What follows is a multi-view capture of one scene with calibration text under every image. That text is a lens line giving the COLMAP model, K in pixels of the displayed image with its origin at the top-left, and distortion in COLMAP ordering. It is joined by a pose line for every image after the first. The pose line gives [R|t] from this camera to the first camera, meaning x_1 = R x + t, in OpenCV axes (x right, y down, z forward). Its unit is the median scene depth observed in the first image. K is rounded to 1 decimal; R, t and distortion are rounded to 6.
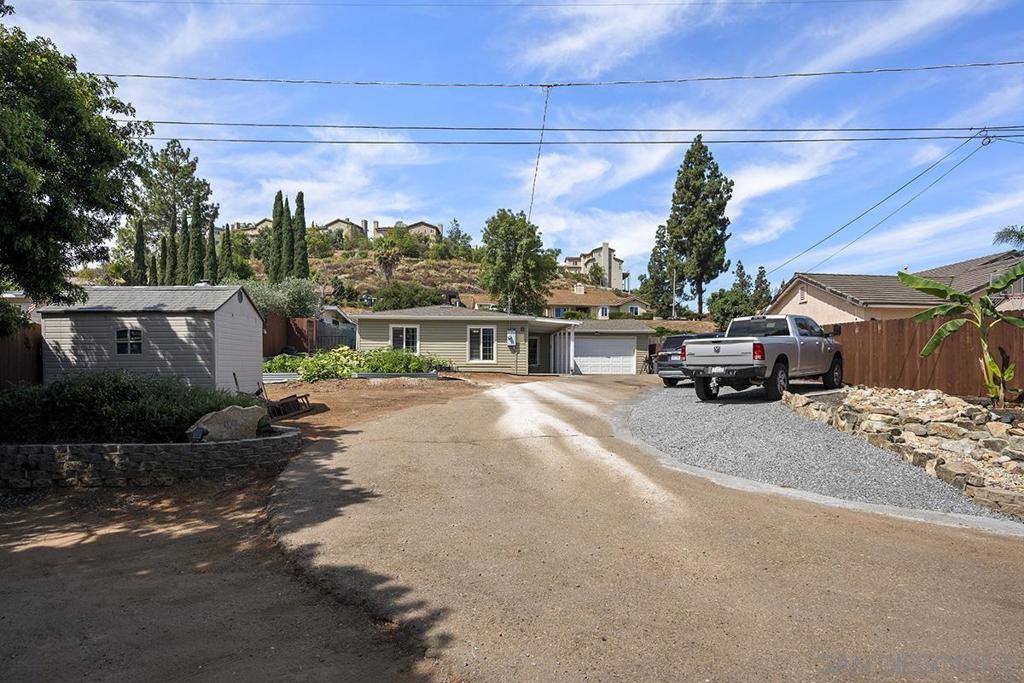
lens RADIAL K [[625.1, 0, 509.7], [0, 625.1, 392.4], [0, 0, 1]] dist [0.003972, 0.009032]
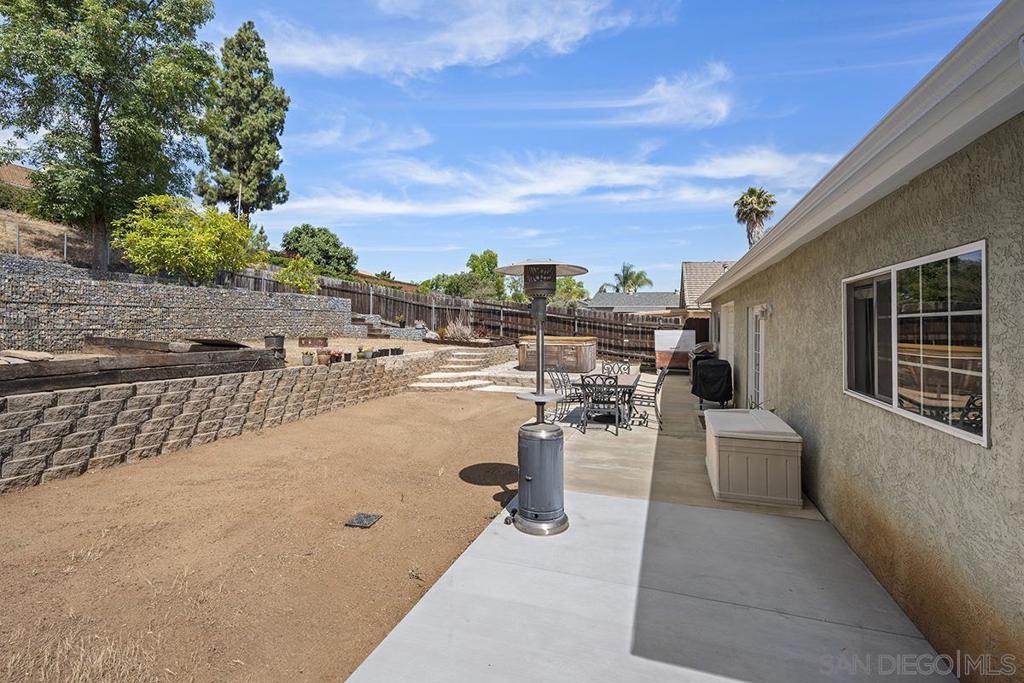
lens RADIAL K [[475.7, 0, 499.2], [0, 475.7, 321.8], [0, 0, 1]] dist [0.003629, -0.000921]
pose [[0.426617, 0.012216, 0.904350, -0.098943], [-0.001316, 0.999916, -0.012886, -0.029283], [-0.904431, 0.004307, 0.426598, 0.464975]]
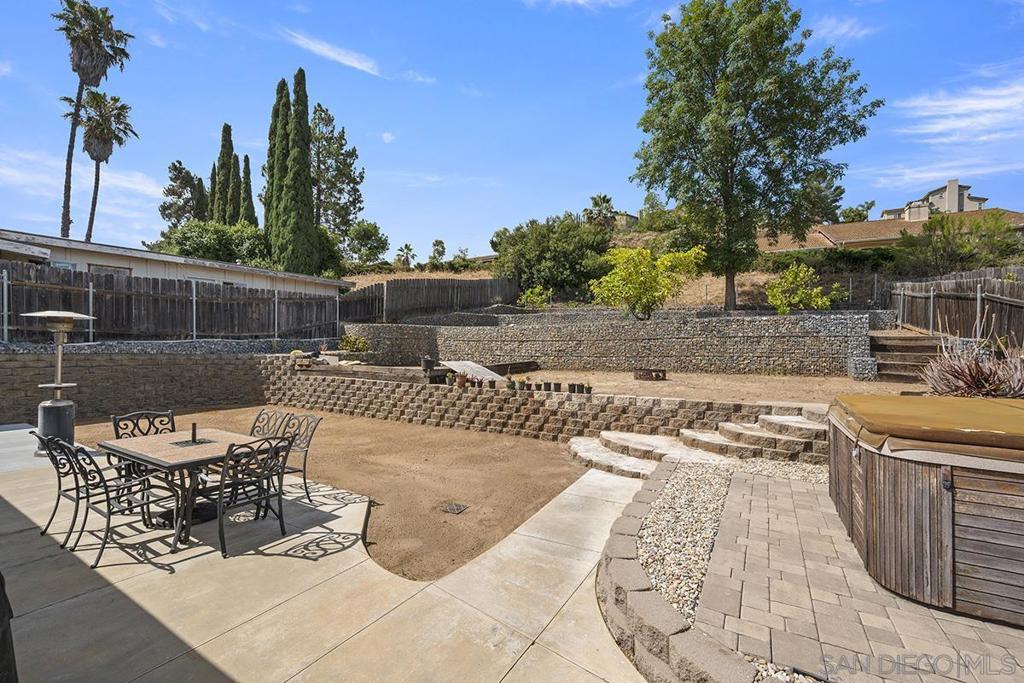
lens RADIAL K [[414.6, 0, 511.5], [0, 414.6, 350.2], [0, 0, 1]] dist [0.000033, -0.001243]
pose [[0.797516, 0.012559, -0.603167, 0.052909], [-0.021618, 0.999736, -0.007767, -0.029656], [0.602911, 0.019234, 0.797577, 0.468990]]
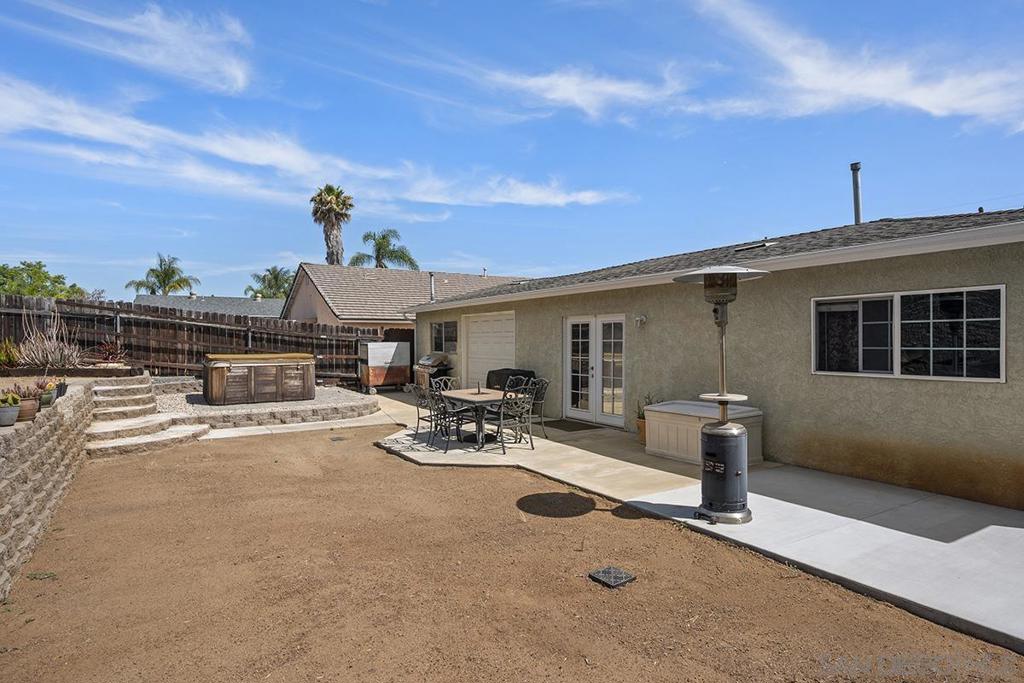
lens RADIAL K [[571.5, 0, 518.7], [0, 571.5, 346.4], [0, 0, 1]] dist [0.005807, -0.005698]
pose [[-0.440098, -0.003698, 0.897942, -0.098614], [0.018965, 0.999730, 0.013412, -0.028894], [-0.897750, 0.022932, -0.439909, 0.523434]]
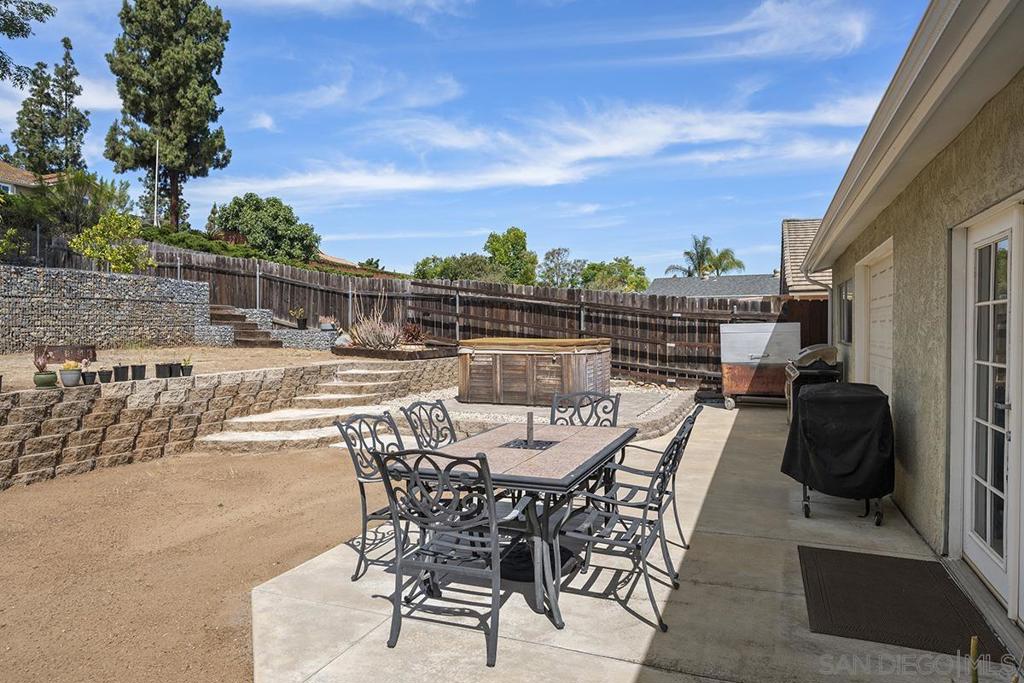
lens RADIAL K [[625.1, 0, 502.2], [0, 625.1, 321.3], [0, 0, 1]] dist [0.003972, 0.009032]
pose [[0.496628, 0.014989, 0.867834, -0.042147], [0.013558, 0.999595, -0.025024, -0.026483], [-0.867857, 0.024194, 0.496224, 0.464523]]
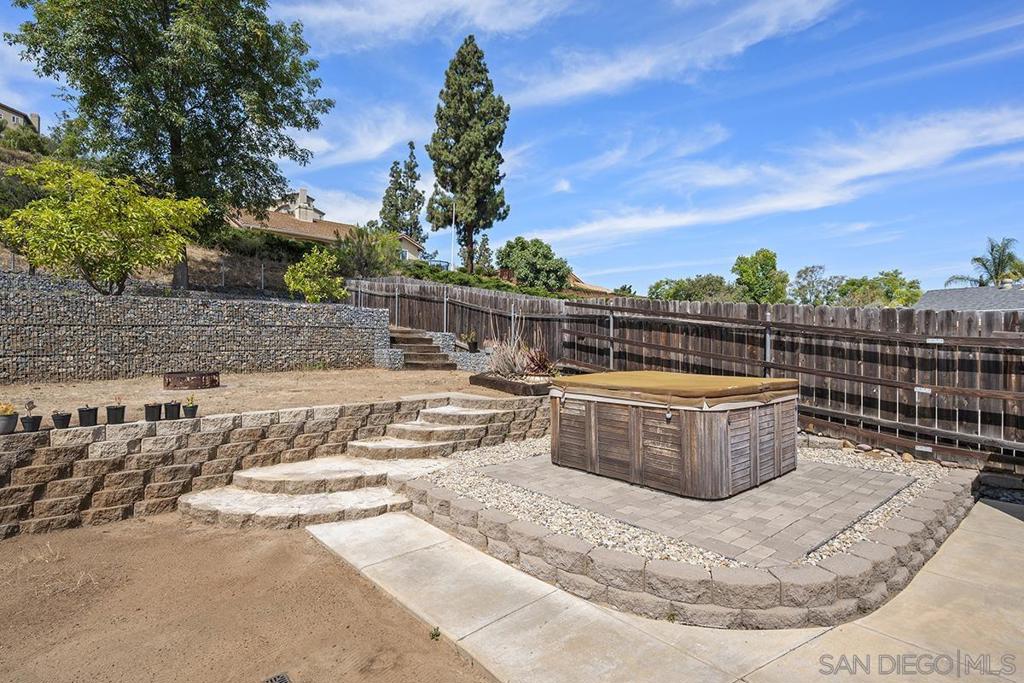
lens RADIAL K [[505.5, 0, 512.1], [0, 505.5, 336.6], [0, 0, 1]] dist [0.008858, -0.001908]
pose [[0.833494, 0.014731, 0.552332, 0.011690], [0.003324, 0.999493, -0.031673, -0.029401], [-0.552519, 0.028235, 0.833022, 0.474154]]
